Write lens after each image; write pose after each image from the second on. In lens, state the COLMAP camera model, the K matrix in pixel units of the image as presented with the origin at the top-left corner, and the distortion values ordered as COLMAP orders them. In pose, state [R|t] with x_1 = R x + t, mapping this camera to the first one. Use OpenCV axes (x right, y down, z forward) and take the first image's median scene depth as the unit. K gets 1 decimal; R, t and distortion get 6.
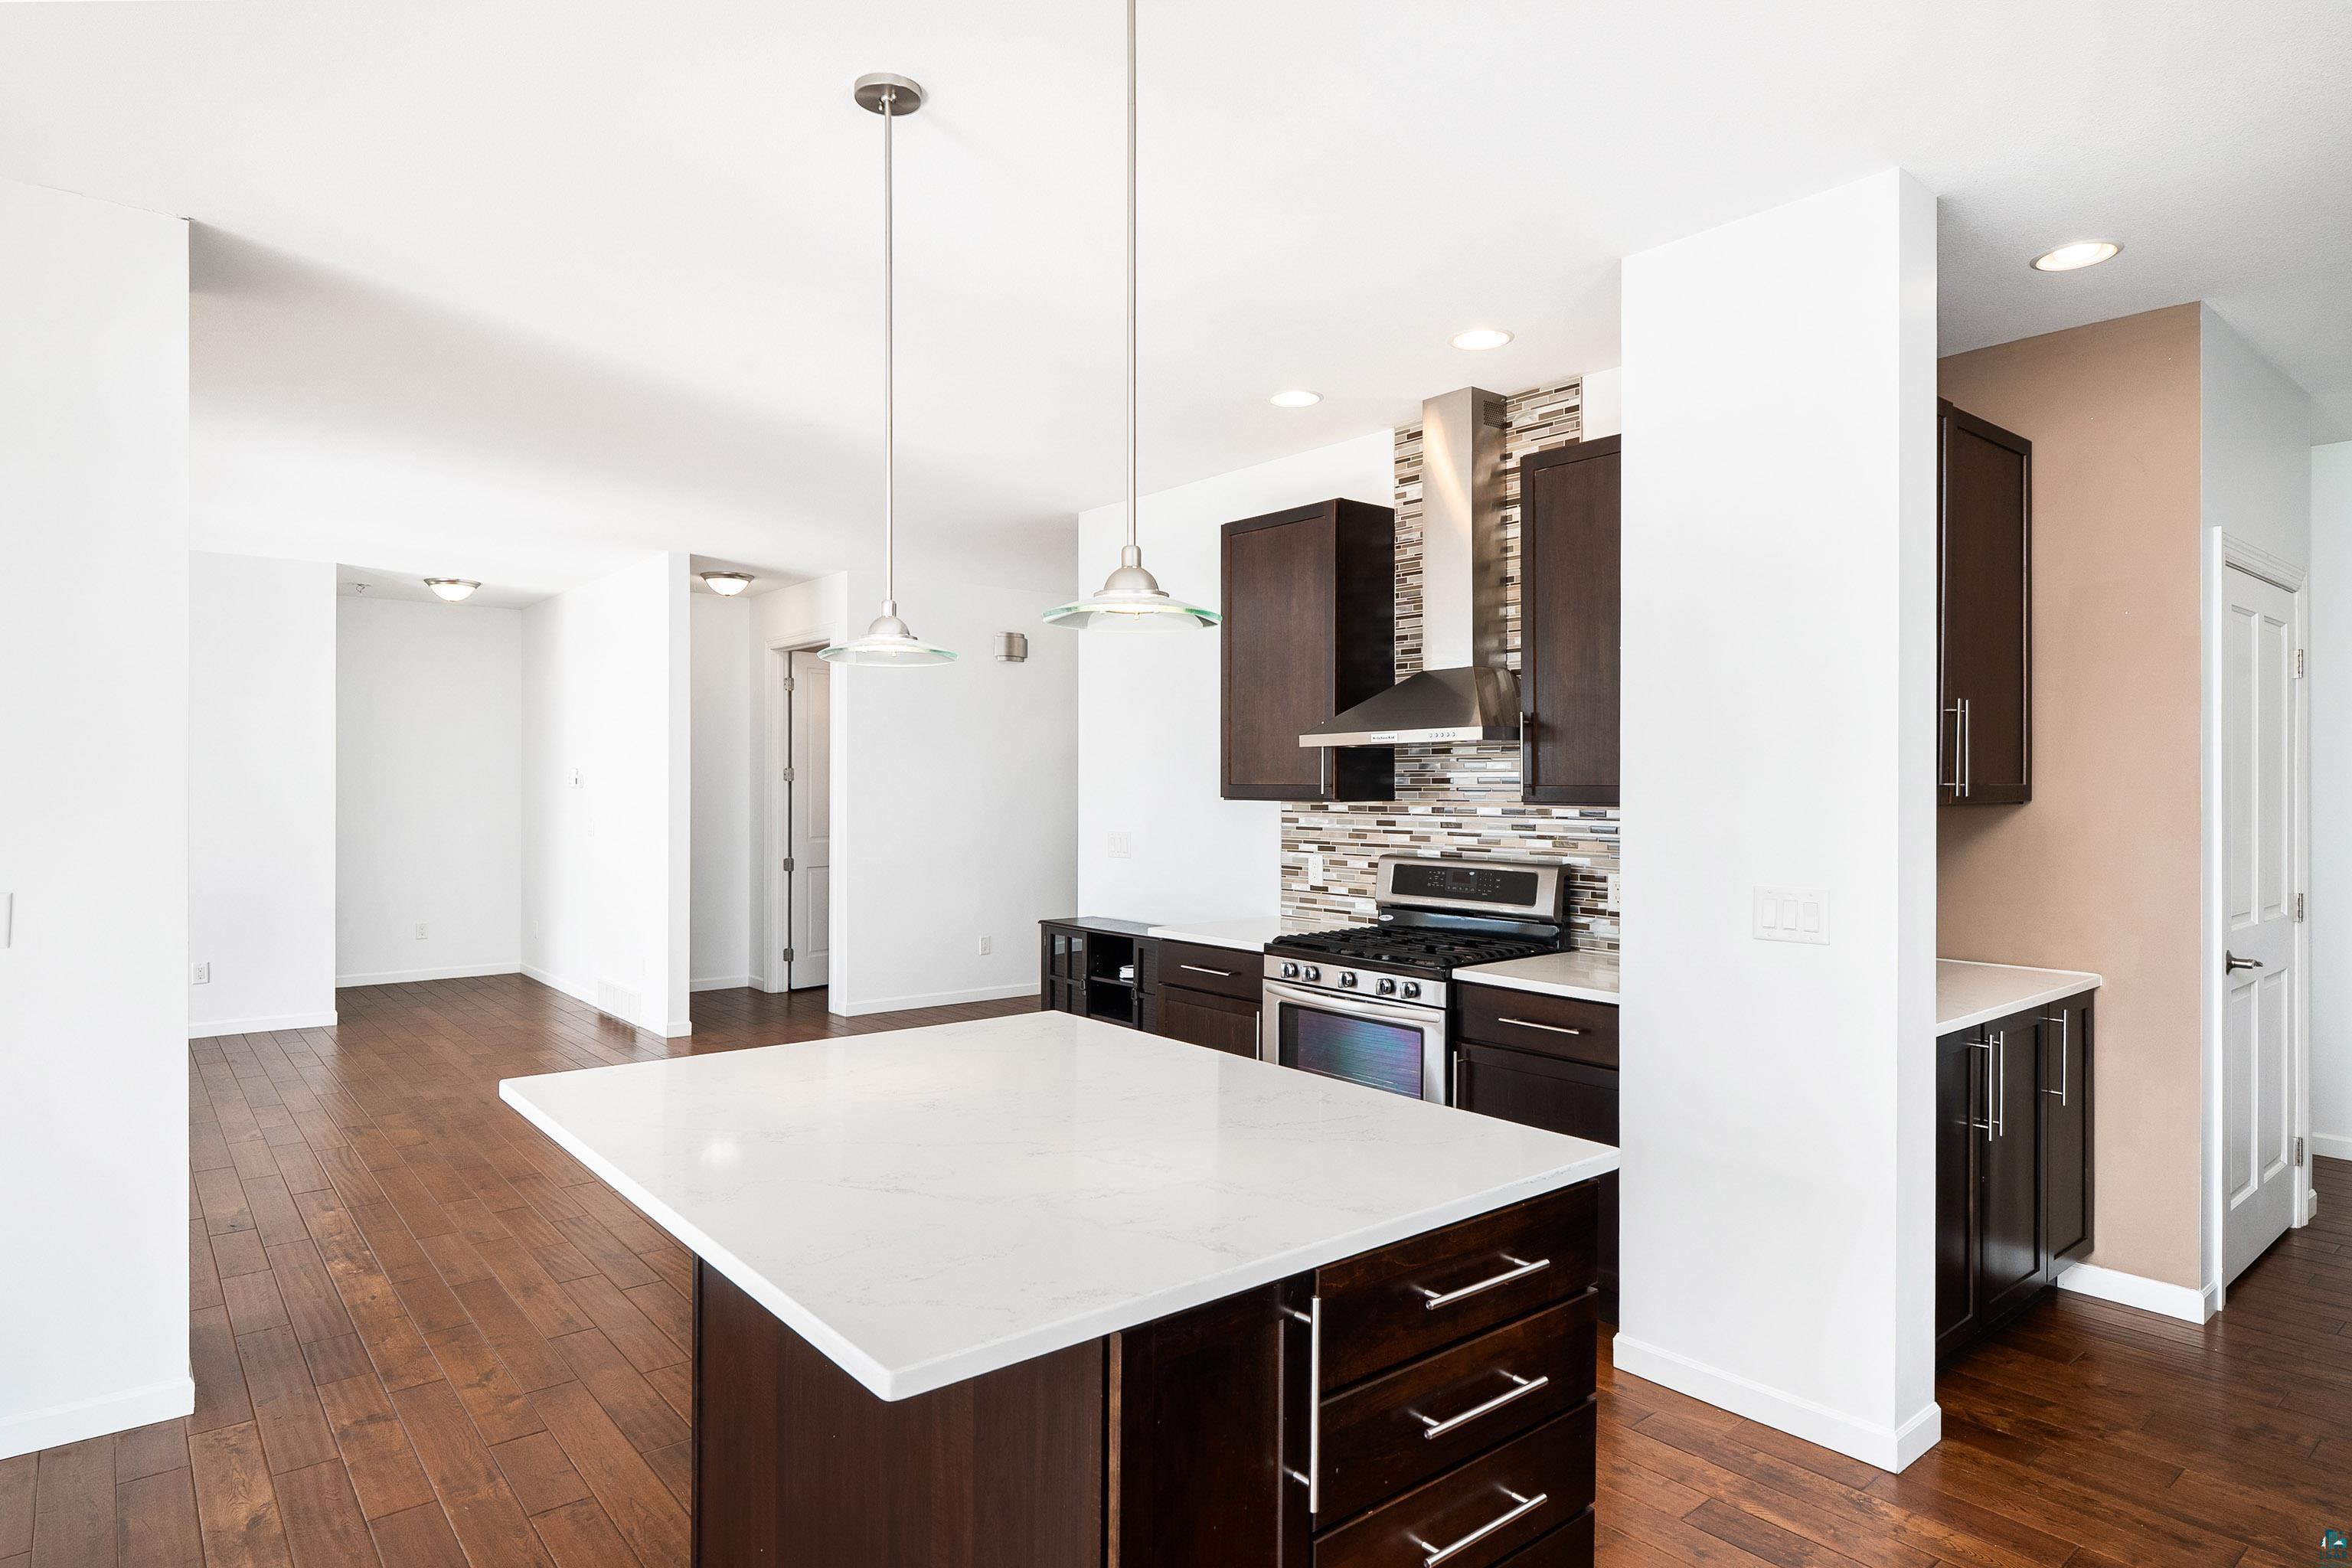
lens RADIAL K [[1328.4, 0, 1172.4], [0, 1328.4, 770.6], [0, 0, 1]] dist [-0.002709, 0.000416]
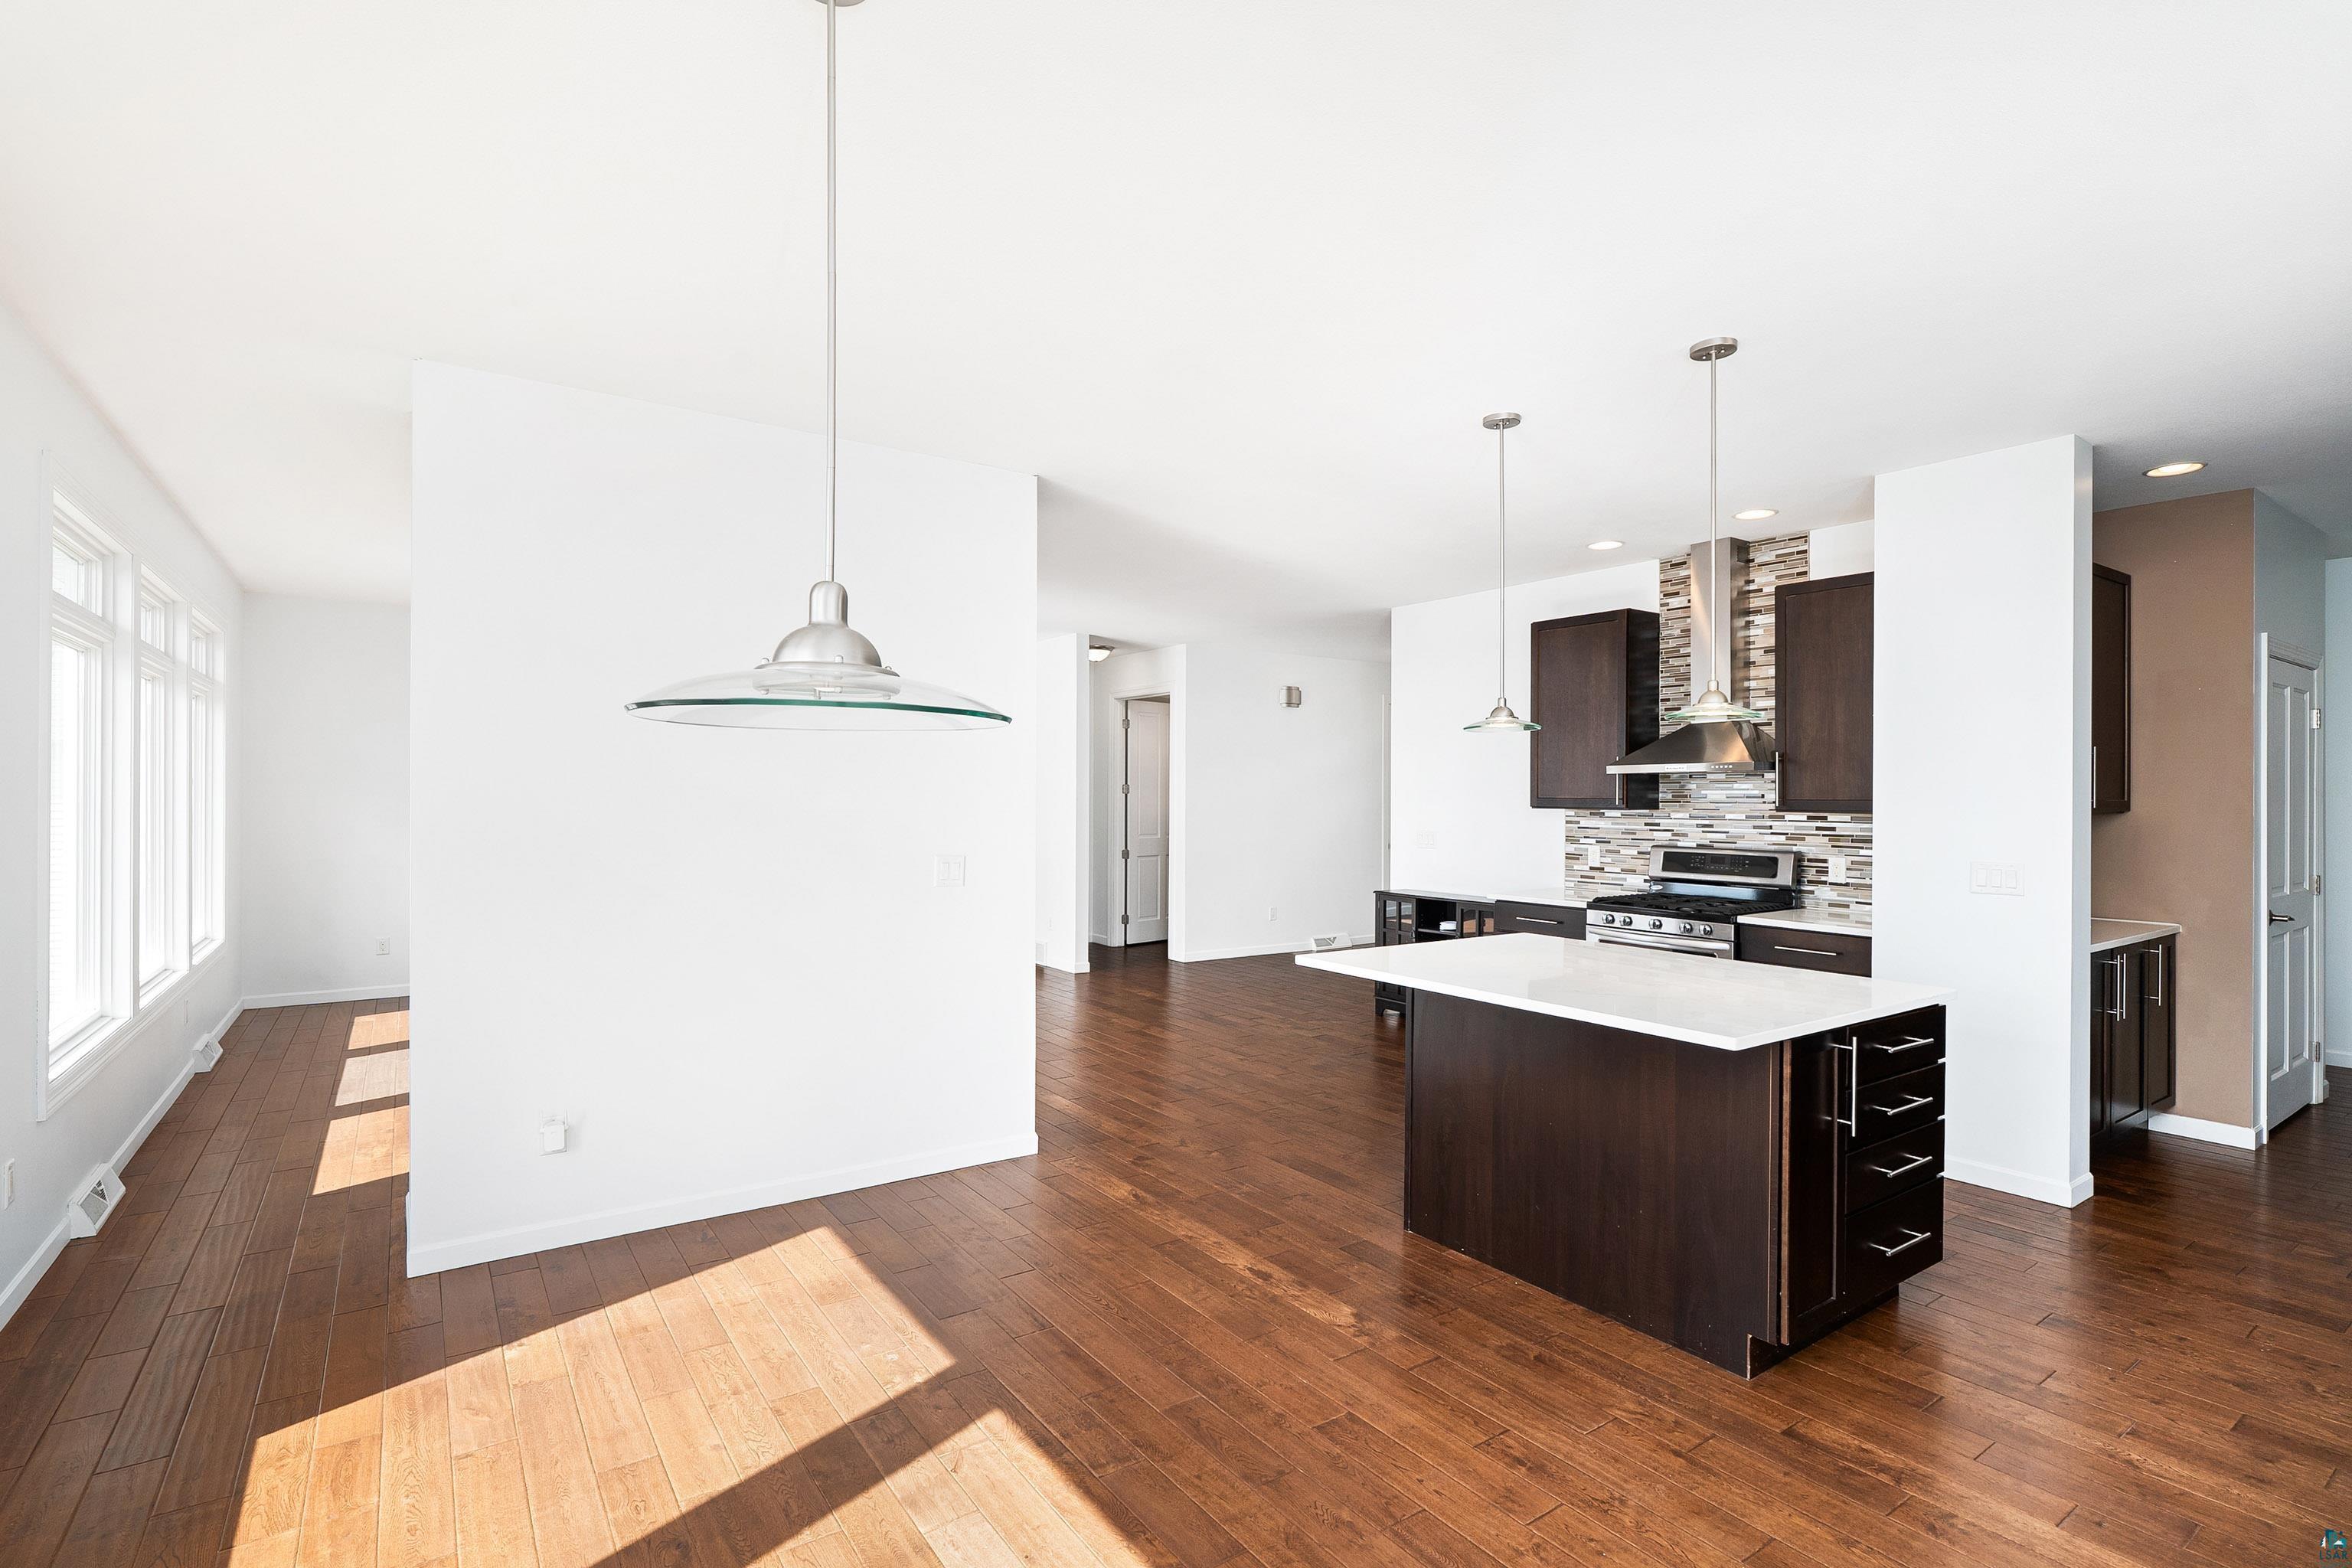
lens RADIAL K [[1114.9, 0, 1173.3], [0, 1114.9, 784.2], [0, 0, 1]] dist [-0.000405, 0.000294]
pose [[0.996878, 0.002973, -0.078900, -0.304859], [-0.003021, 0.999995, -0.000483, -0.003656], [0.078898, 0.000720, 0.996882, -0.318941]]
